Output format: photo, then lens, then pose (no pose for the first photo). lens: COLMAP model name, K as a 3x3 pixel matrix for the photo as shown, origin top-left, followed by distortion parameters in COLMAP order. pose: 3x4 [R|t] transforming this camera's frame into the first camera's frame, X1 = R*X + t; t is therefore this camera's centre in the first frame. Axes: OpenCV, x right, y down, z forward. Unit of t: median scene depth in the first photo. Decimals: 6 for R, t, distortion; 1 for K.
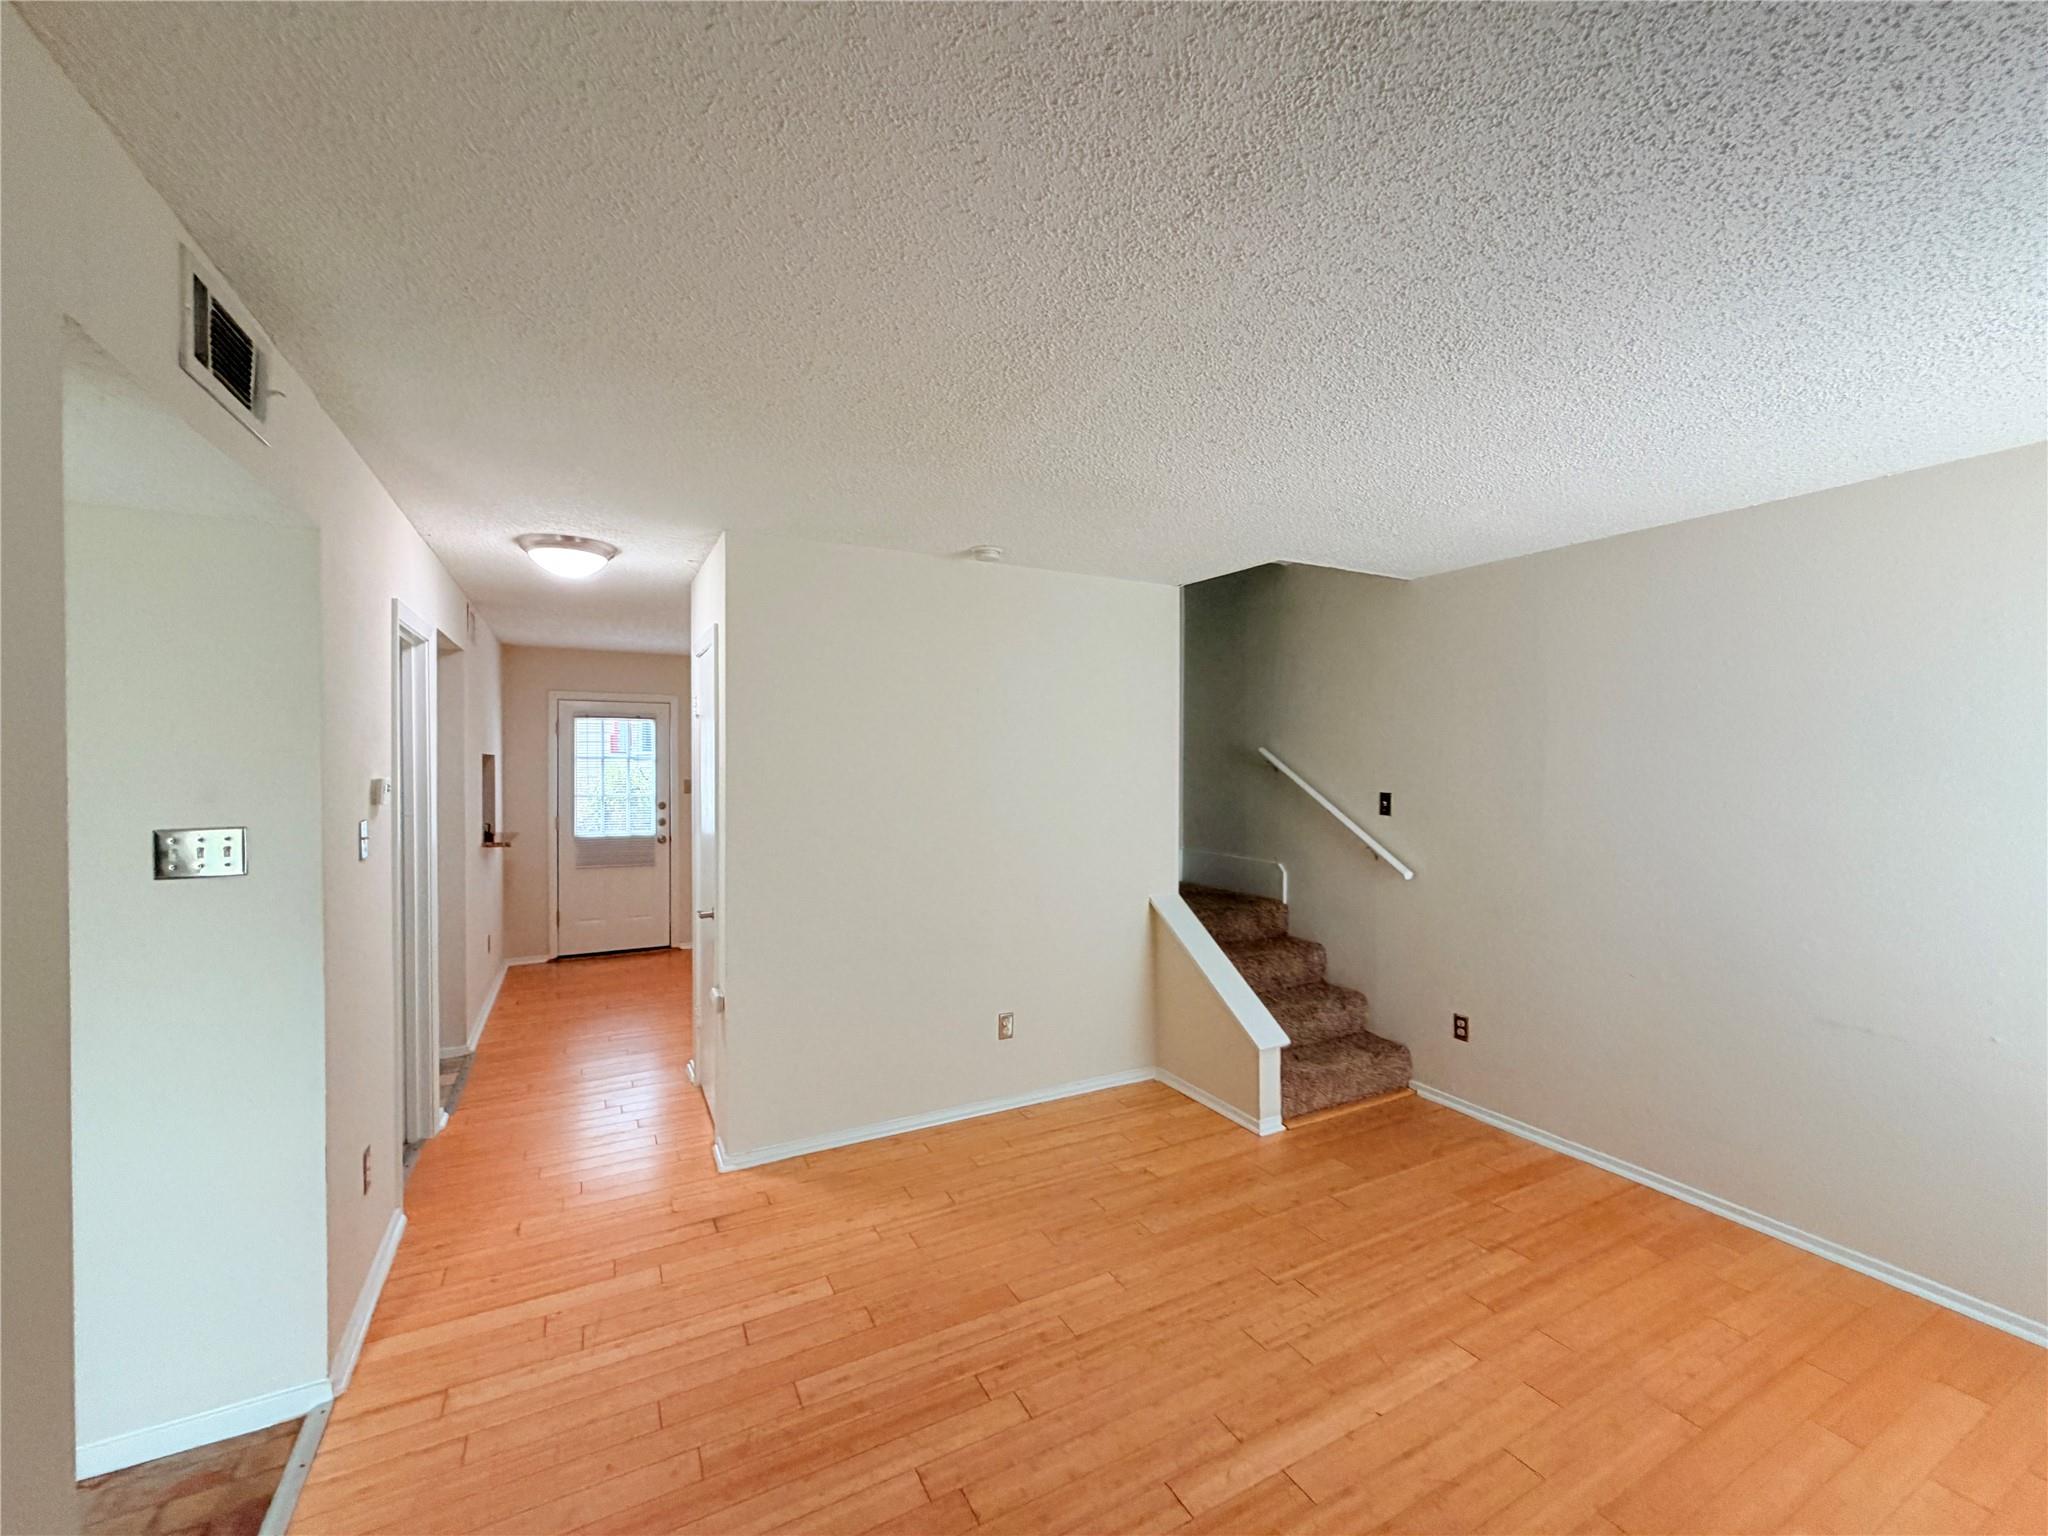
lens RADIAL K [[819.6, 0, 1024.0], [0, 819.6, 768.0], [0, 0, 1]] dist [0.000948, -0.000192]
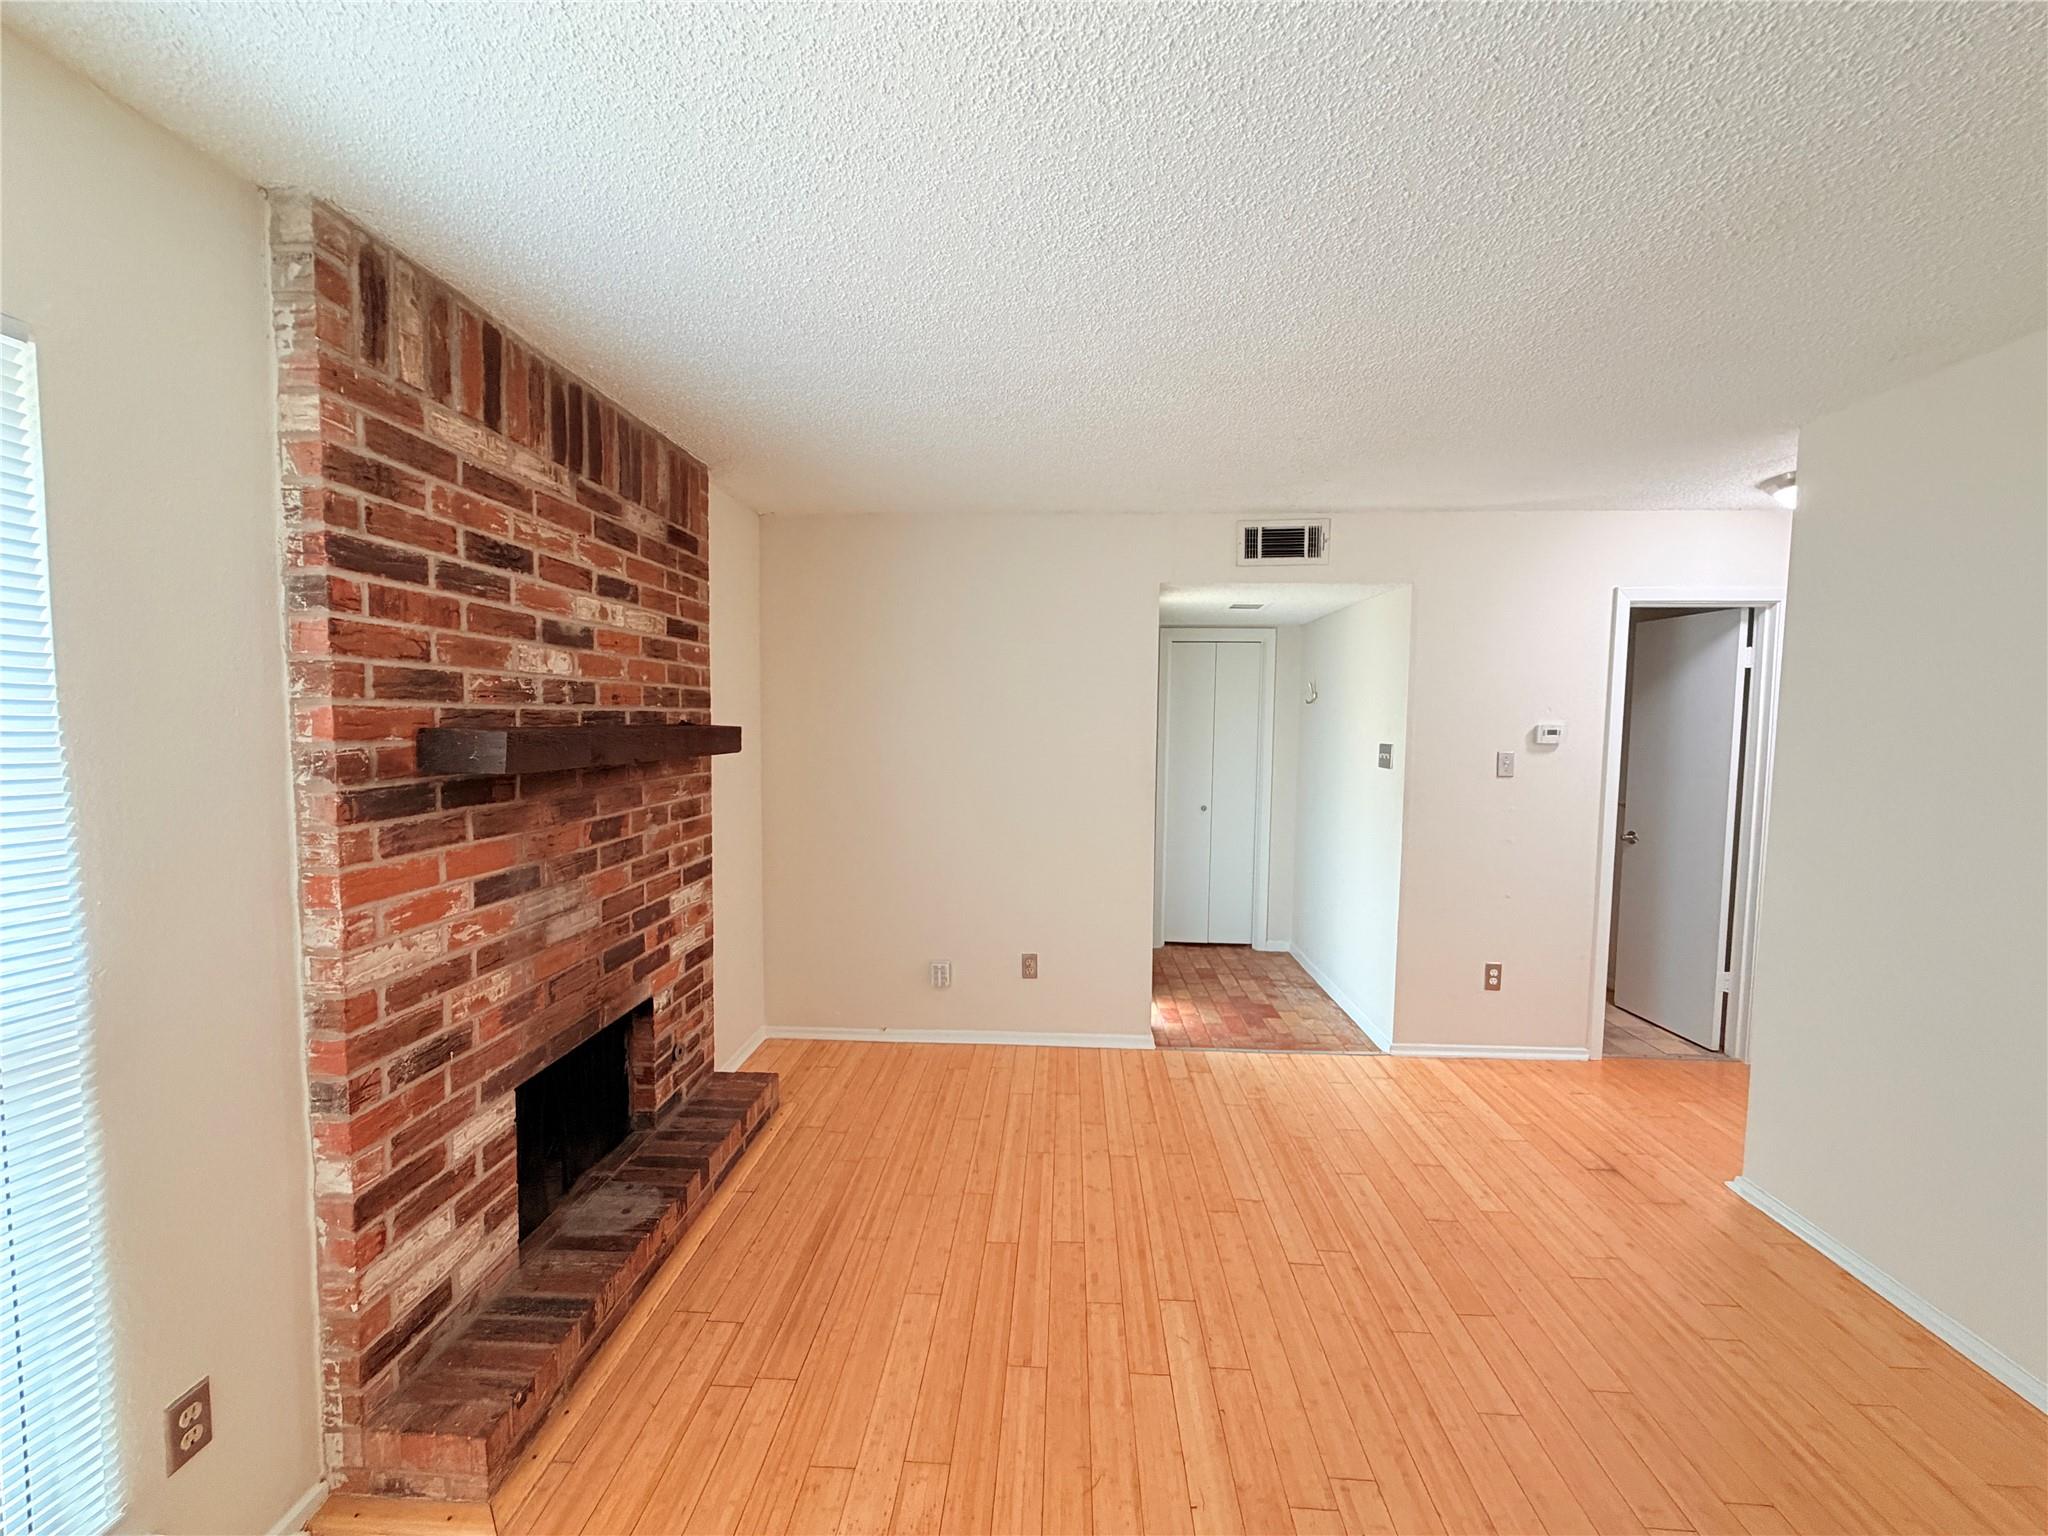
lens RADIAL K [[820.2, 0, 1020.4], [0, 820.2, 767.8], [0, 0, 1]] dist [0.000945, 0.000277]
pose [[-0.519367, 0.048401, -0.853180, 0.631104], [-0.021834, 0.997317, 0.069869, 0.003333], [0.854273, 0.054916, -0.516916, 0.660108]]
